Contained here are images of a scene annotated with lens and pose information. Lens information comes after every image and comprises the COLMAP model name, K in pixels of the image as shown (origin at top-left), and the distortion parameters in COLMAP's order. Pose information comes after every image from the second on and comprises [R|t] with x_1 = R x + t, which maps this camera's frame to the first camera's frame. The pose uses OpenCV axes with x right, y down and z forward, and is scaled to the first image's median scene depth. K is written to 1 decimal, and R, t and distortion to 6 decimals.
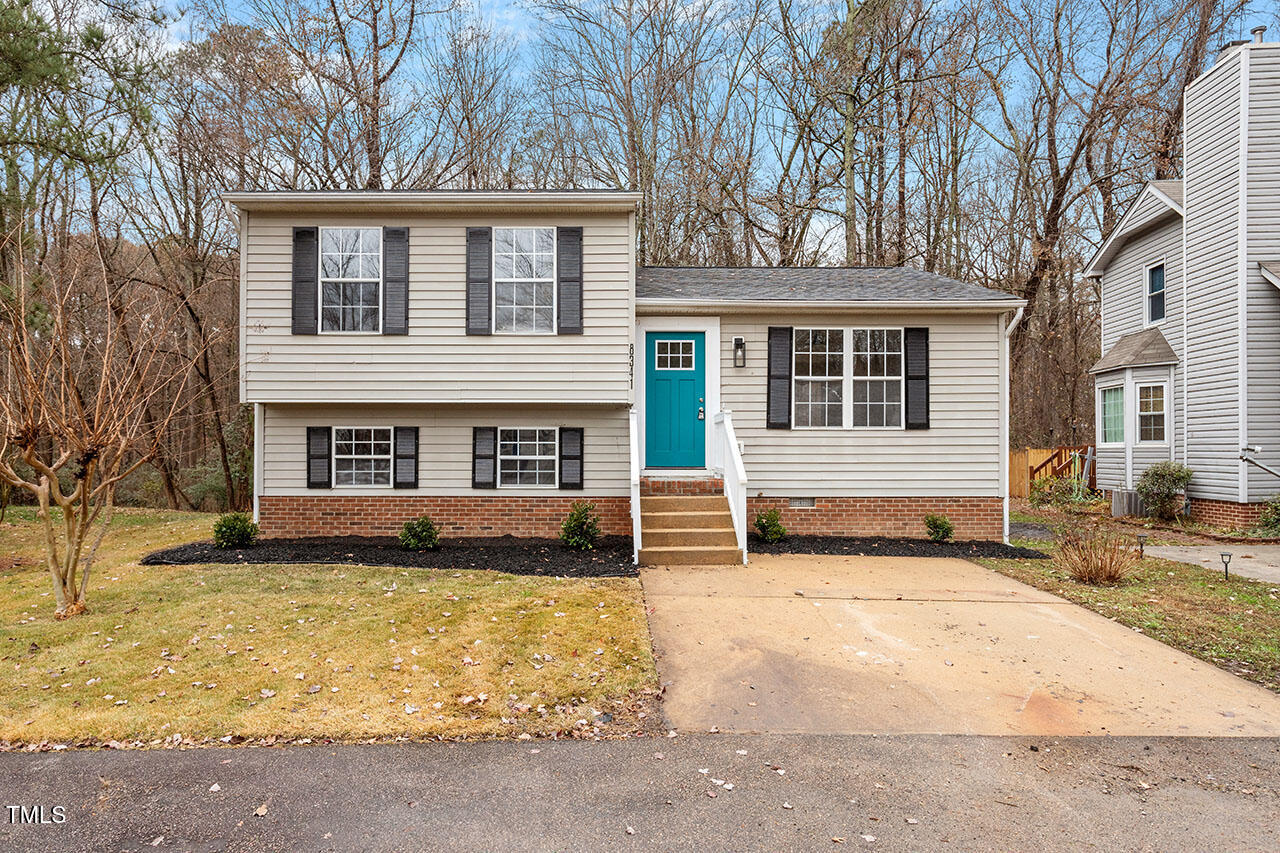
lens RADIAL K [[832.2, 0, 640.0], [0, 832.2, 426.5], [0, 0, 1]] dist [0.000714, -0.000806]
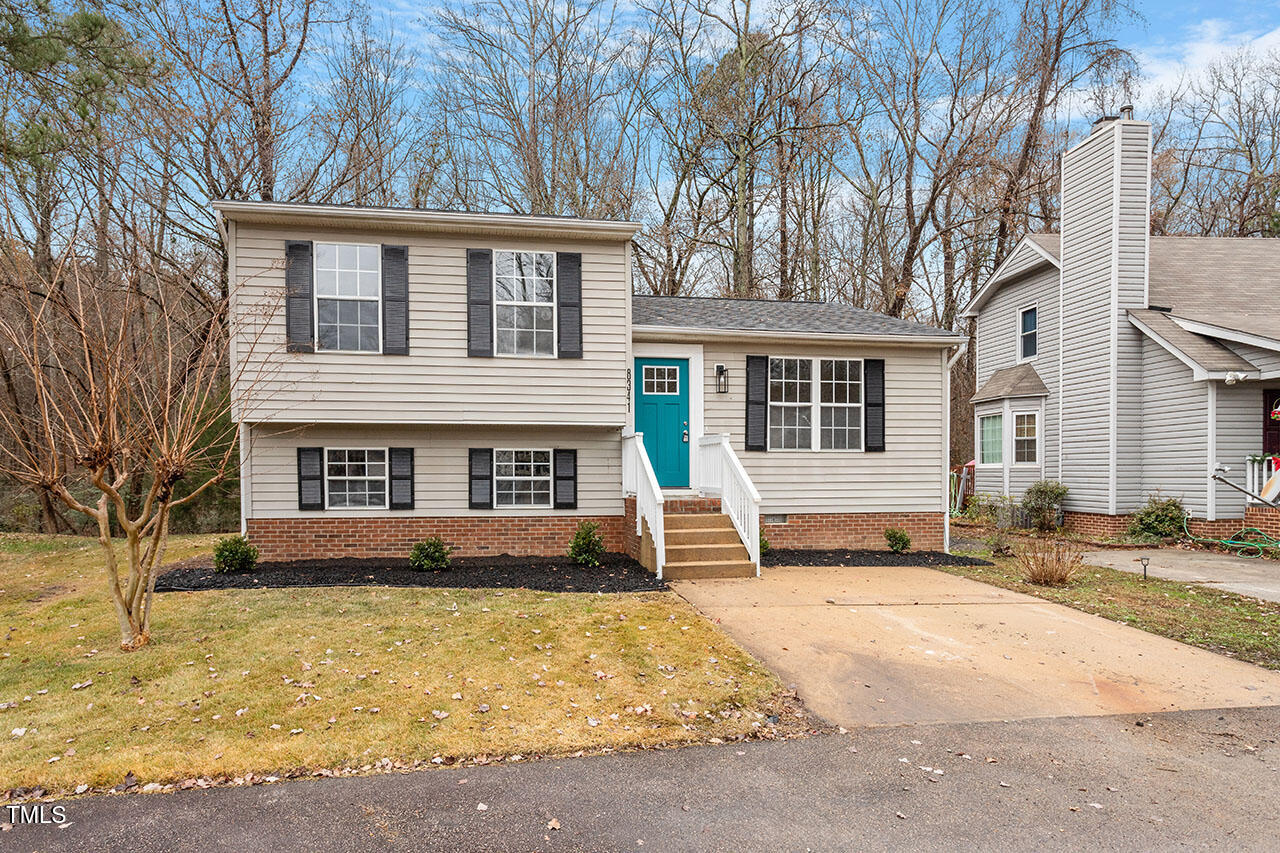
lens RADIAL K [[798.9, 0, 640.7], [0, 798.9, 473.3], [0, 0, 1]] dist [-0.006648, 0.000740]
pose [[0.985009, -0.001820, 0.172494, -0.167299], [-0.003682, 0.999495, 0.031572, -0.000284], [-0.172465, -0.031734, 0.984504, 0.009771]]
